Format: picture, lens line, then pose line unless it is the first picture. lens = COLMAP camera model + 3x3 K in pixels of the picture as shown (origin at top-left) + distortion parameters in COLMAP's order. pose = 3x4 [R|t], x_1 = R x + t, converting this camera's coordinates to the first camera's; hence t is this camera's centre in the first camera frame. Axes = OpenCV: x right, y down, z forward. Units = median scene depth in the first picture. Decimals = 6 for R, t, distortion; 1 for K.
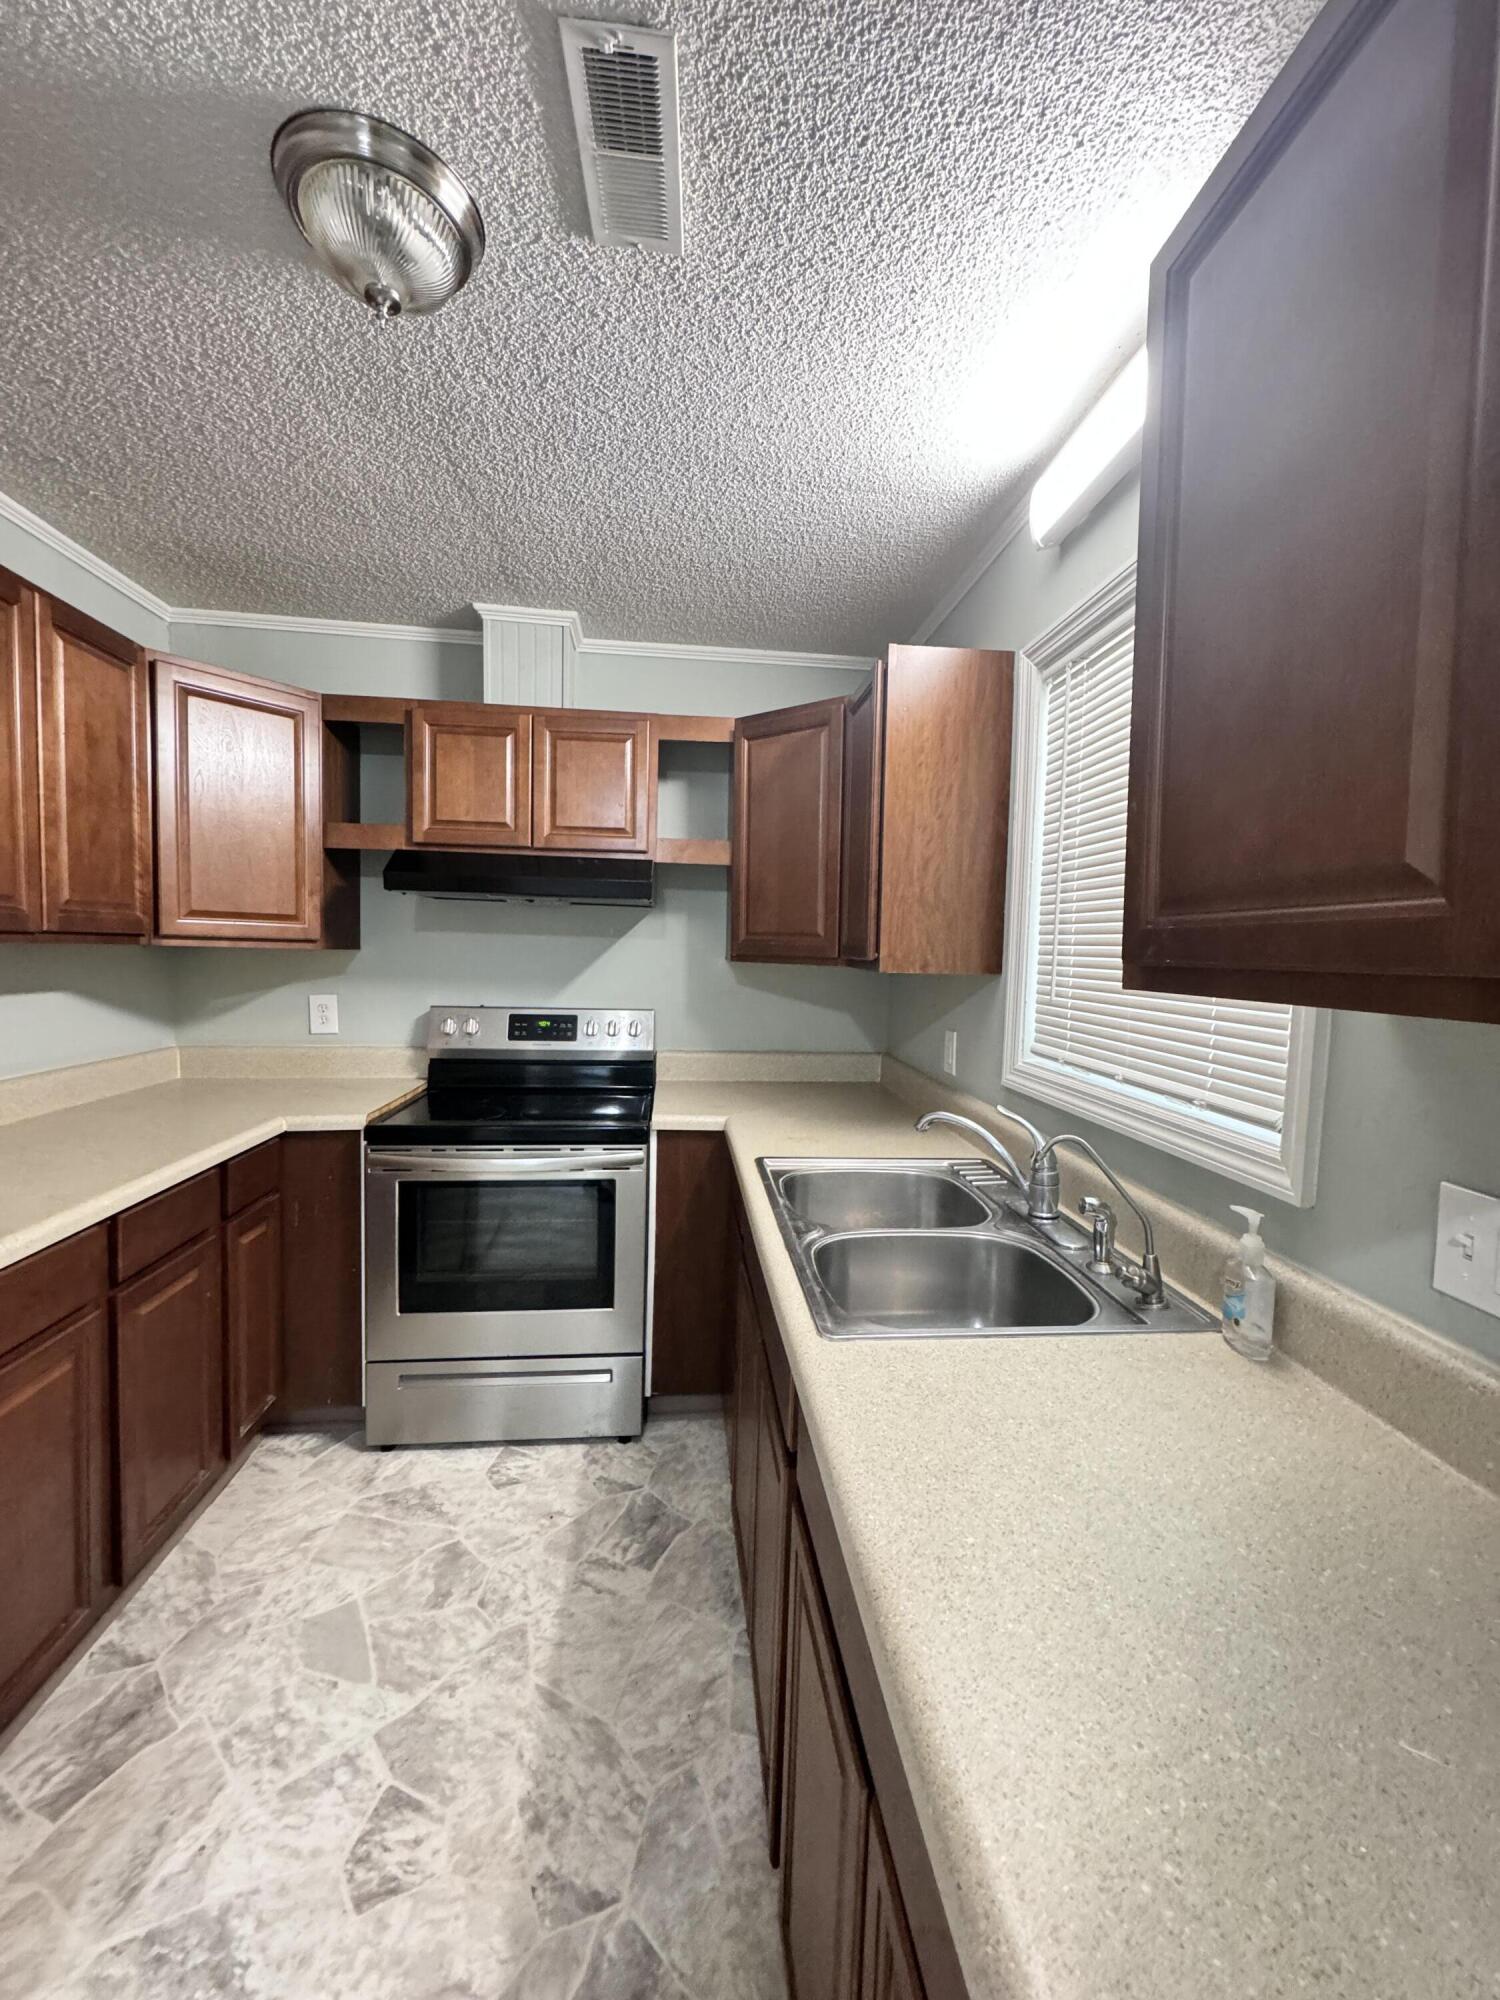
lens RADIAL K [[795.3, 0, 751.0], [0, 795.3, 997.4], [0, 0, 1]] dist [-0.001326, 0.000322]
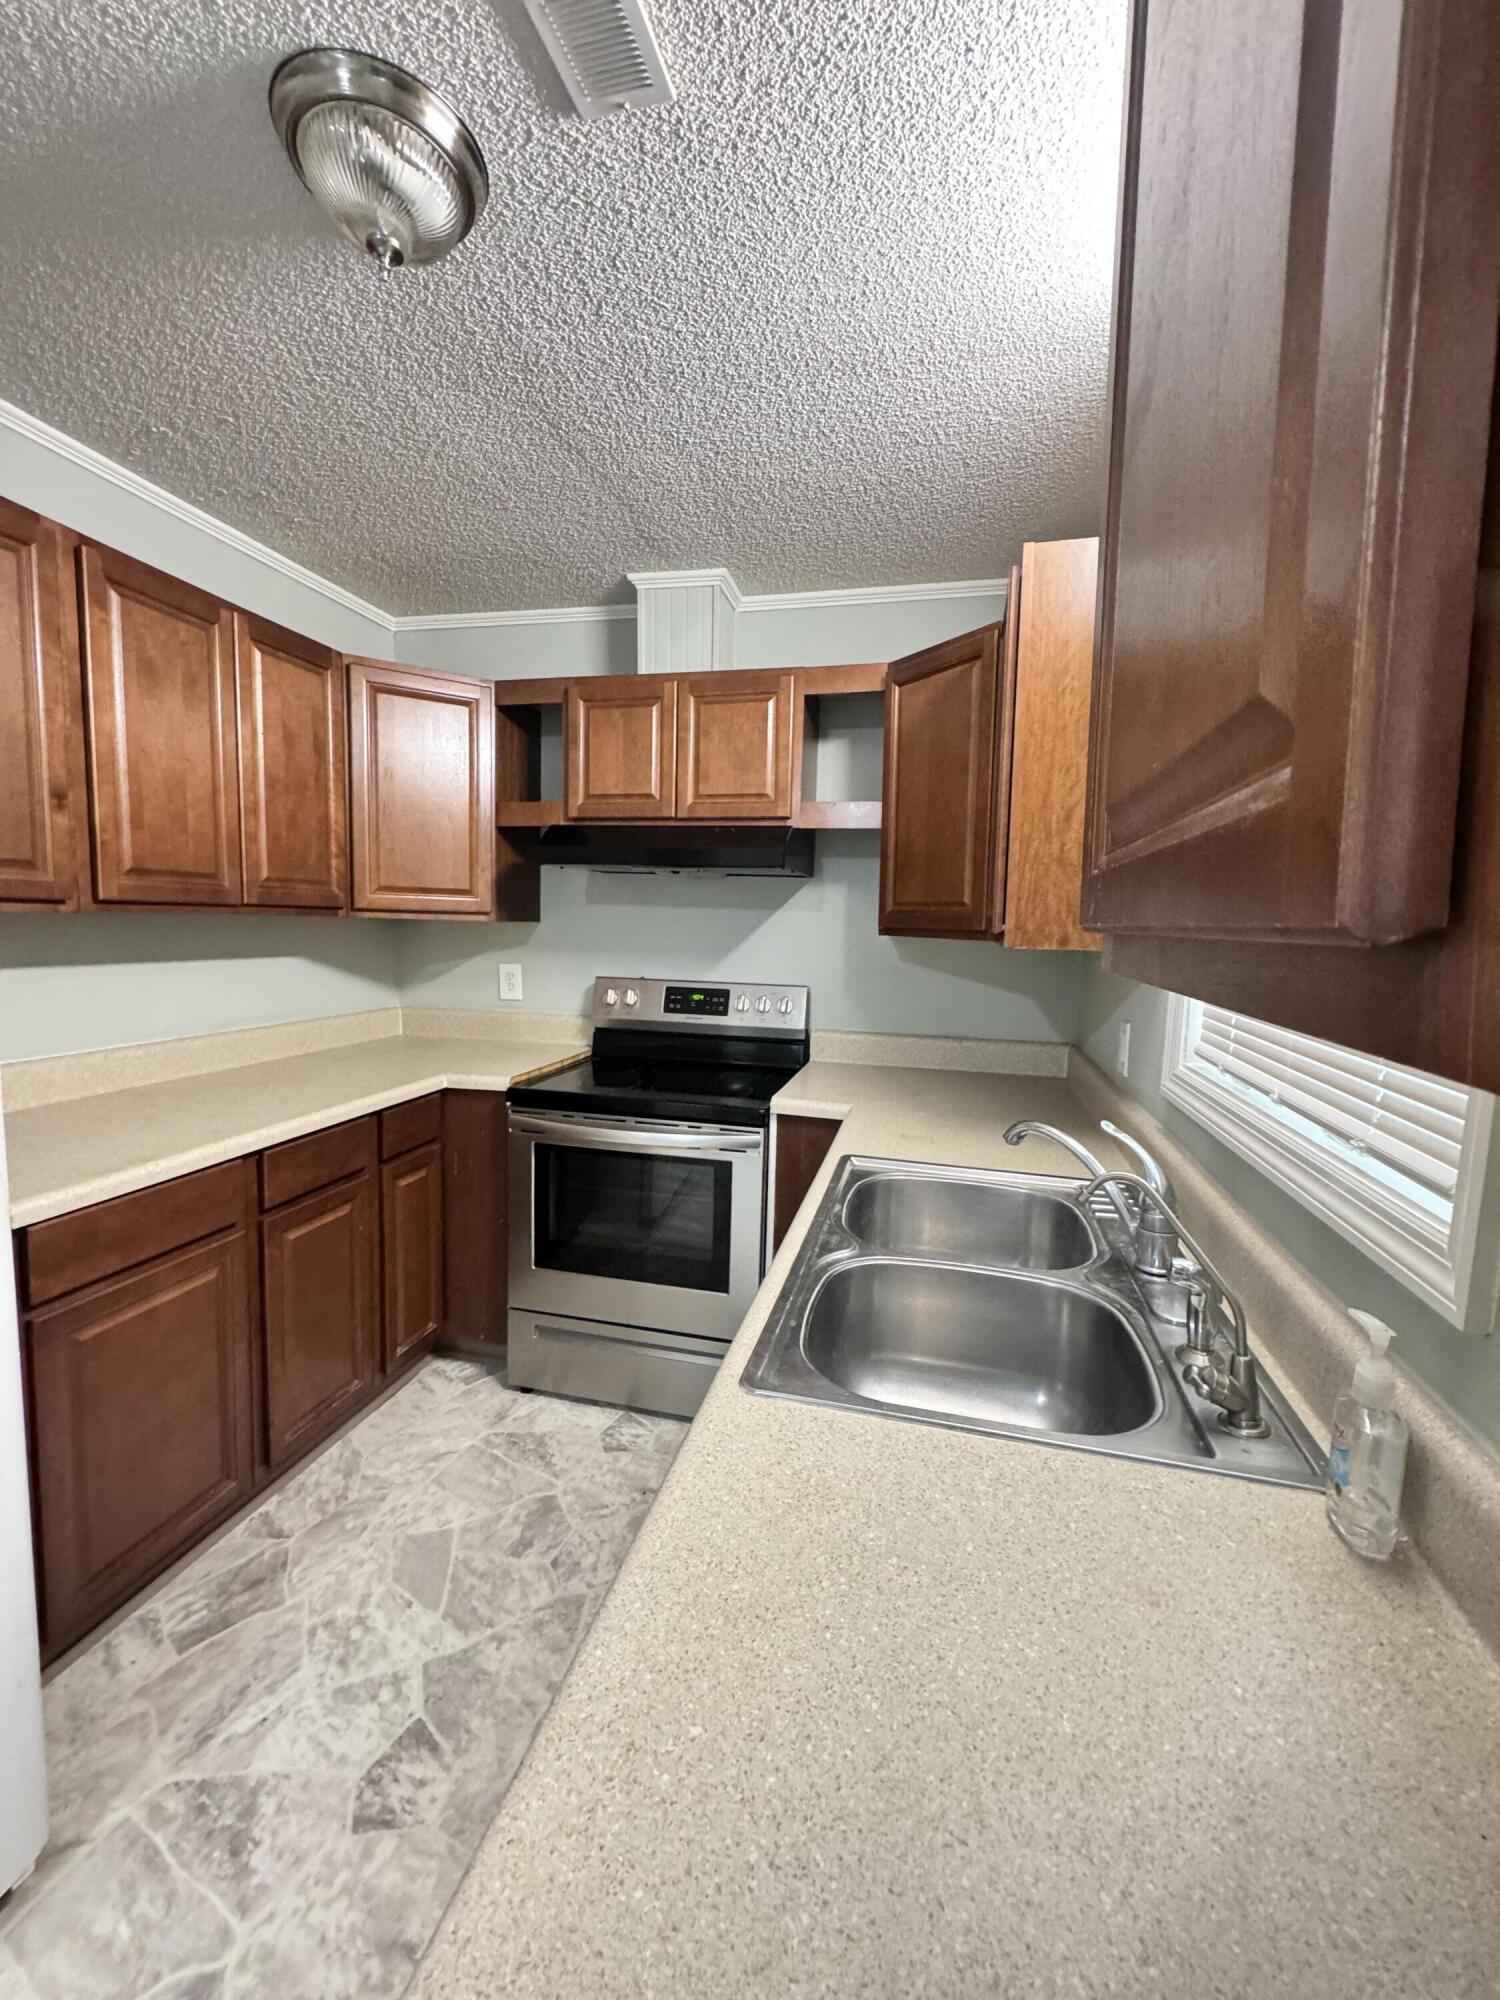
lens RADIAL K [[795.3, 0, 751.0], [0, 795.3, 997.4], [0, 0, 1]] dist [-0.001326, 0.000322]
pose [[0.942034, 0.032607, -0.333930, 0.205594], [-0.022882, 0.999193, 0.033015, -0.001419], [0.334737, -0.023460, 0.942019, 0.135238]]
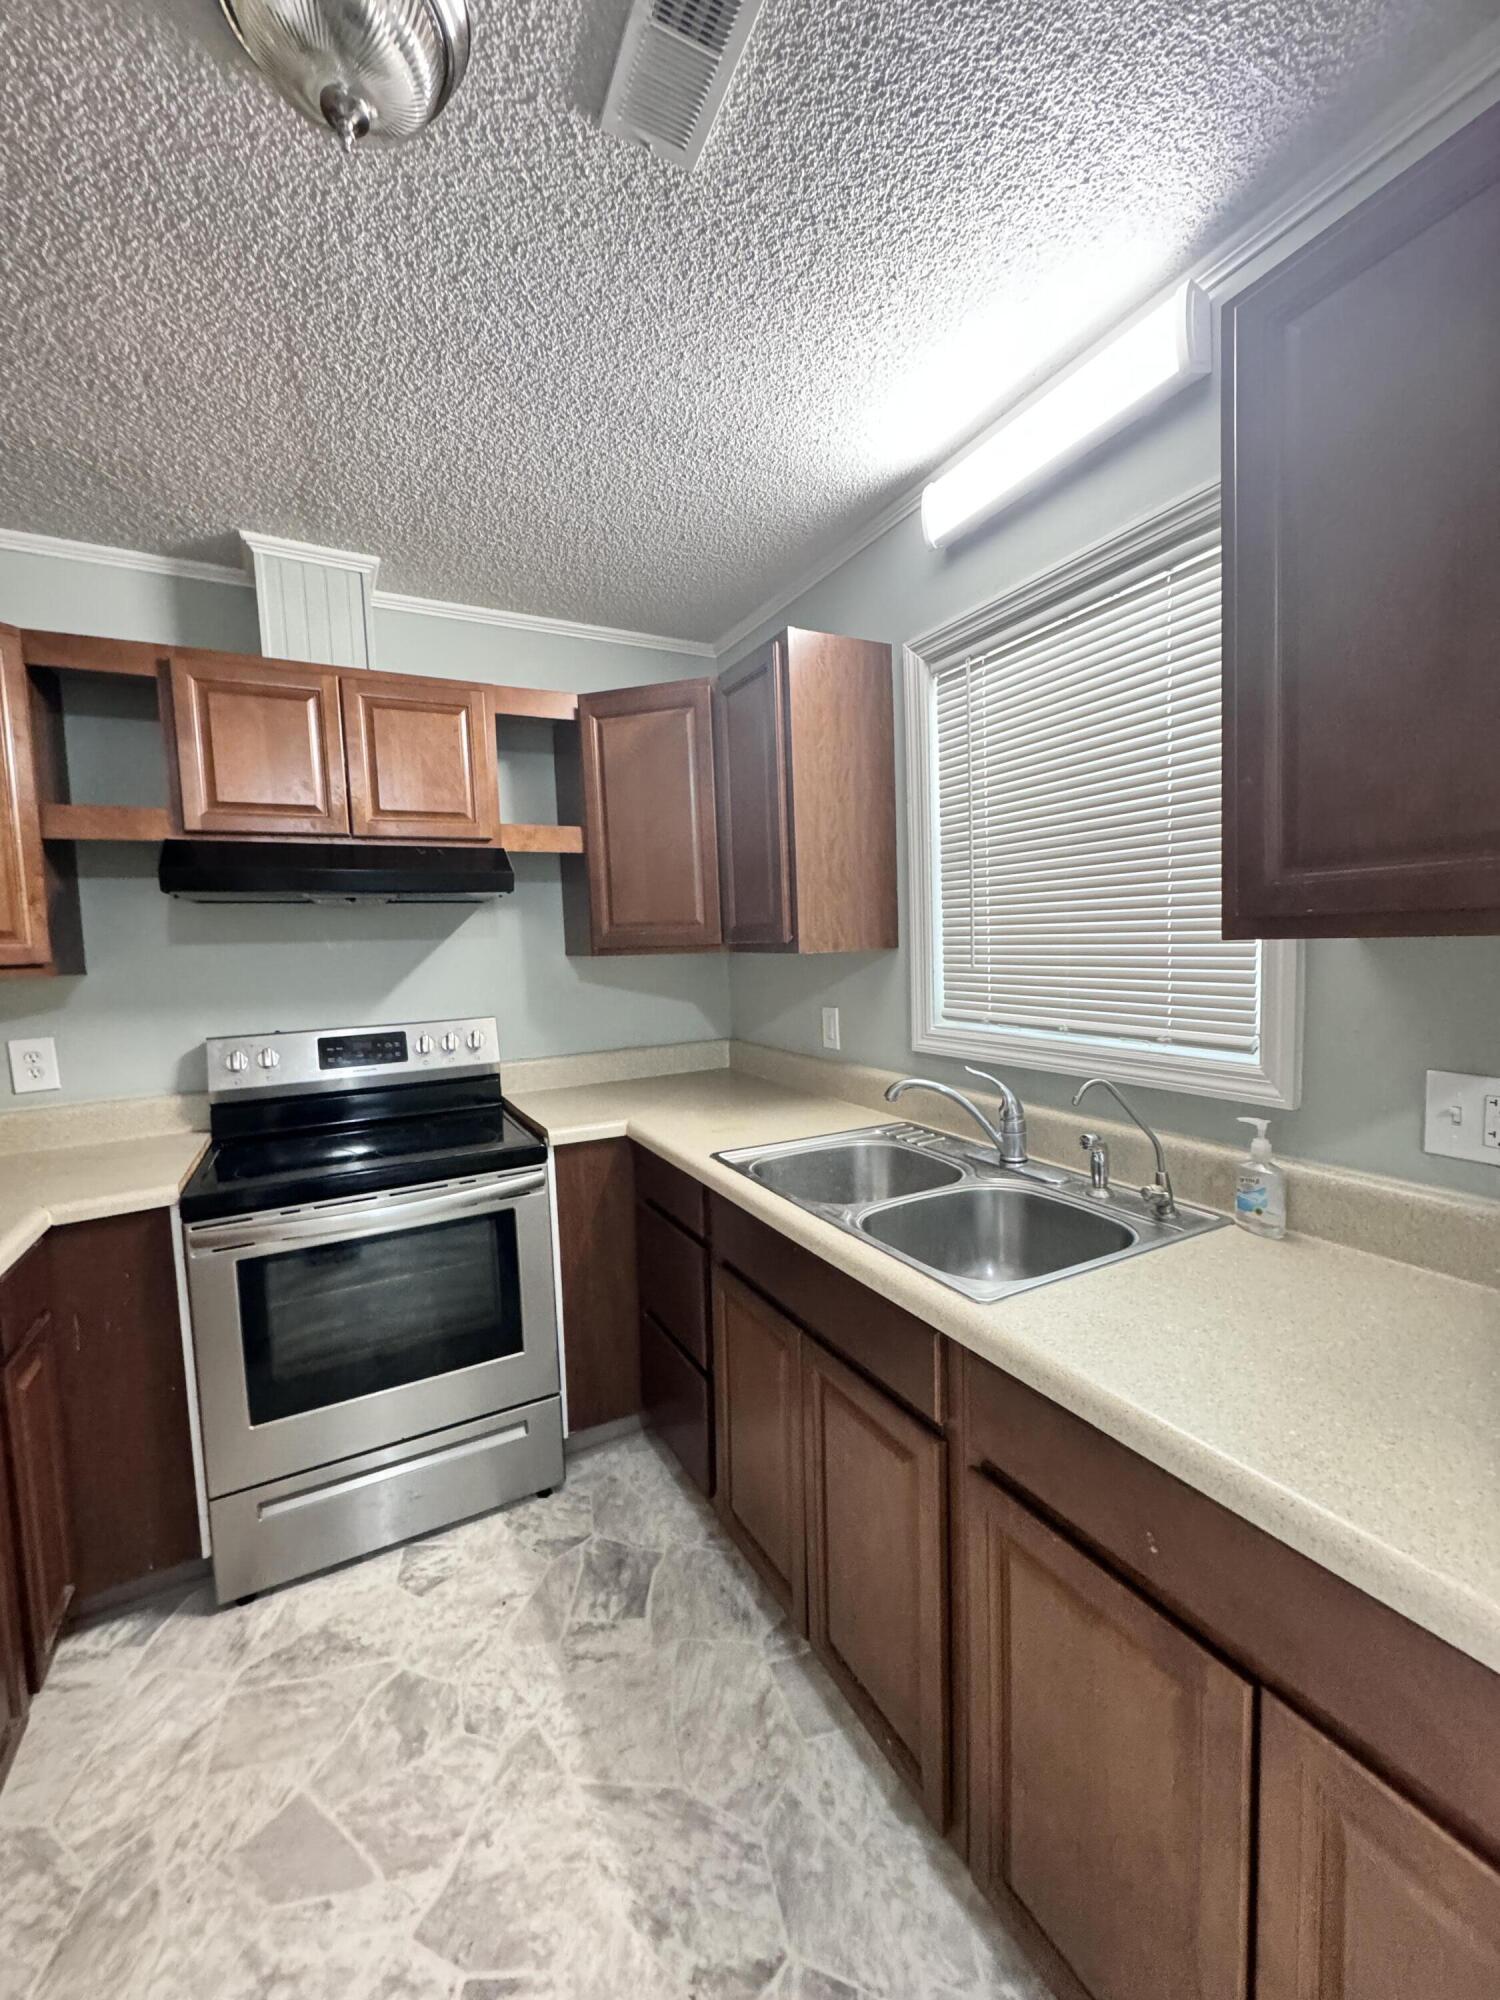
lens RADIAL K [[795.3, 0, 751.0], [0, 795.3, 997.4], [0, 0, 1]] dist [-0.001326, 0.000322]
pose [[0.922068, -0.086180, 0.377312, -0.301510], [0.083093, 0.996241, 0.024485, -0.006434], [-0.378004, 0.008776, 0.925762, 0.094706]]
